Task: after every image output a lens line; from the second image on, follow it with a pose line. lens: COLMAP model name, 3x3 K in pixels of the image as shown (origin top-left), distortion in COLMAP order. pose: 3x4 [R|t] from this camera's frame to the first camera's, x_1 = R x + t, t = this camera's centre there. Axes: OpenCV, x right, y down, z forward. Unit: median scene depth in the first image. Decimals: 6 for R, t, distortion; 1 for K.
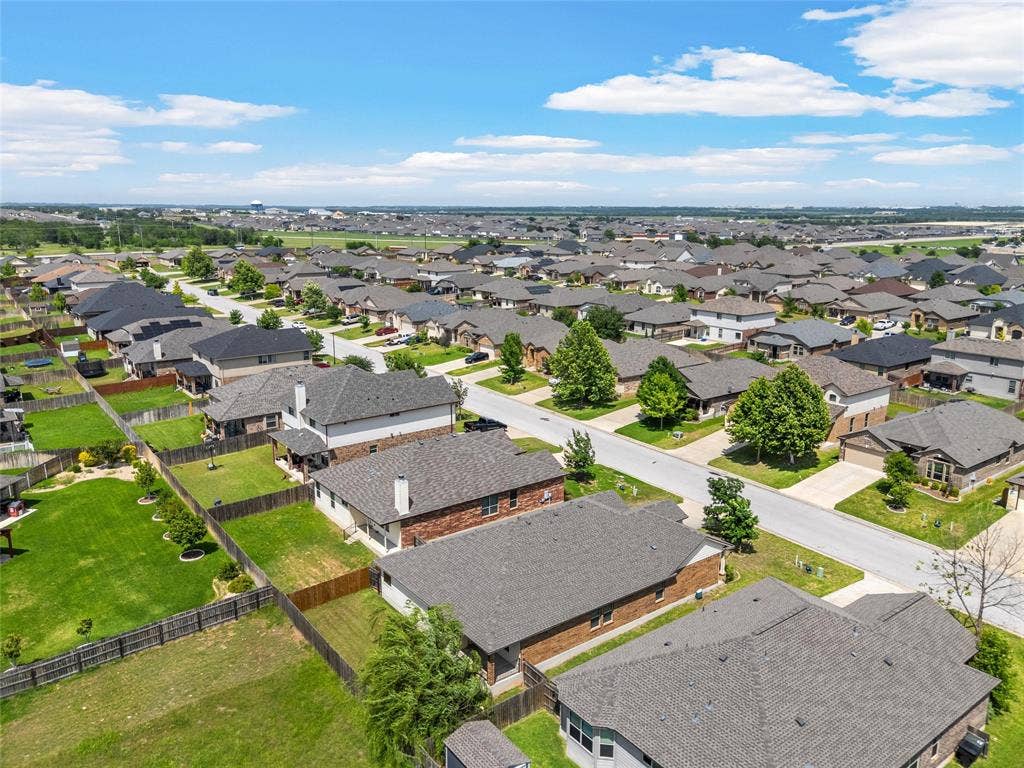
lens RADIAL K [[752.1, 0, 512.0], [0, 752.1, 384.0], [0, 0, 1]] dist [0.063497, -0.055900]
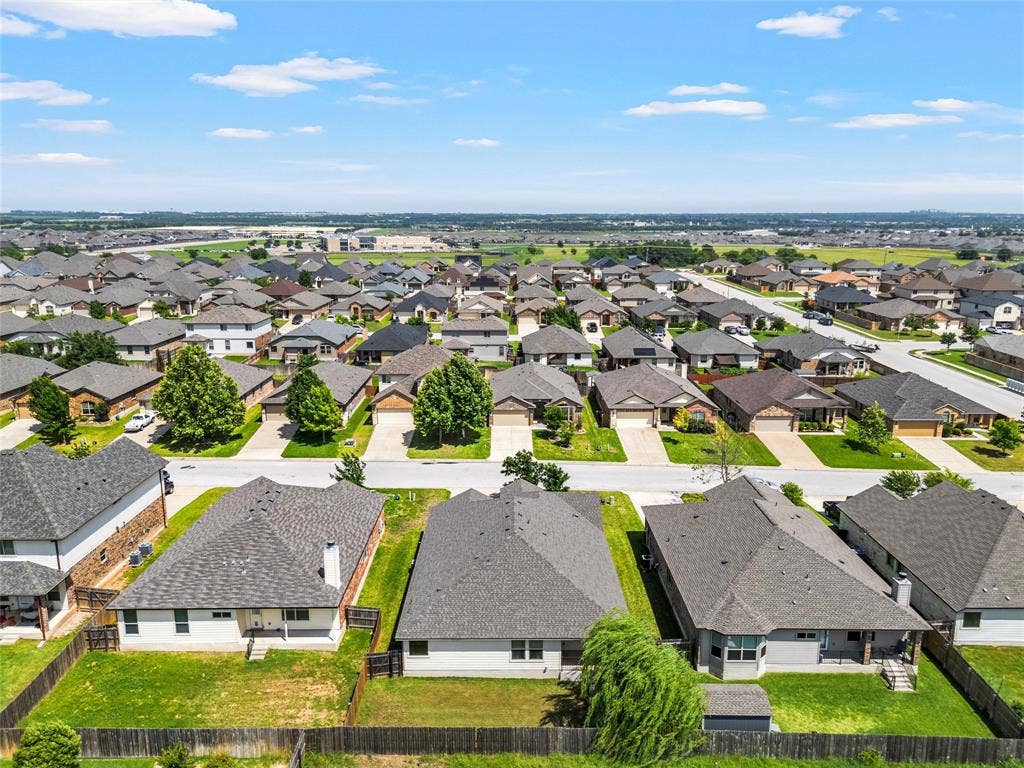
lens RADIAL K [[752.1, 0, 512.0], [0, 752.1, 384.0], [0, 0, 1]] dist [0.063497, -0.055900]
pose [[0.601132, -0.177359, 0.779220, -0.363806], [0.181984, 0.979824, 0.082626, -0.044867], [-0.778153, 0.092136, 0.621280, 0.178482]]
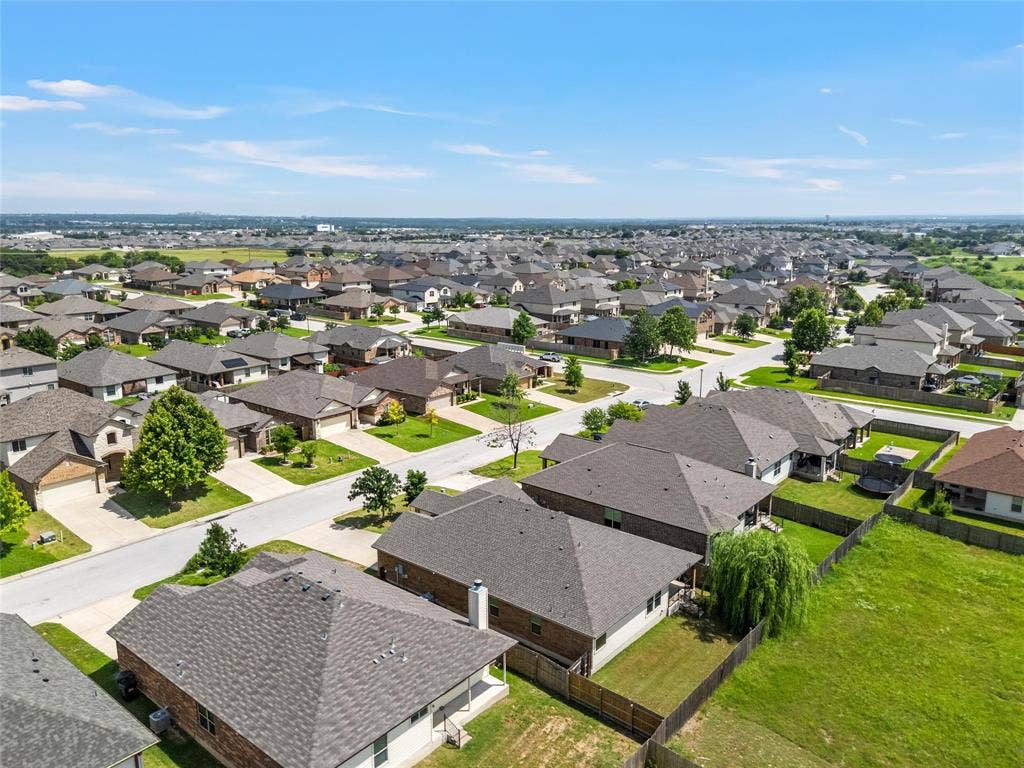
lens RADIAL K [[752.1, 0, 512.0], [0, 752.1, 384.0], [0, 0, 1]] dist [0.063497, -0.055900]
pose [[-0.237889, -0.213135, 0.947619, -0.458821], [0.220150, 0.938404, 0.266329, -0.140304], [-0.946014, 0.271975, -0.176315, 0.591807]]
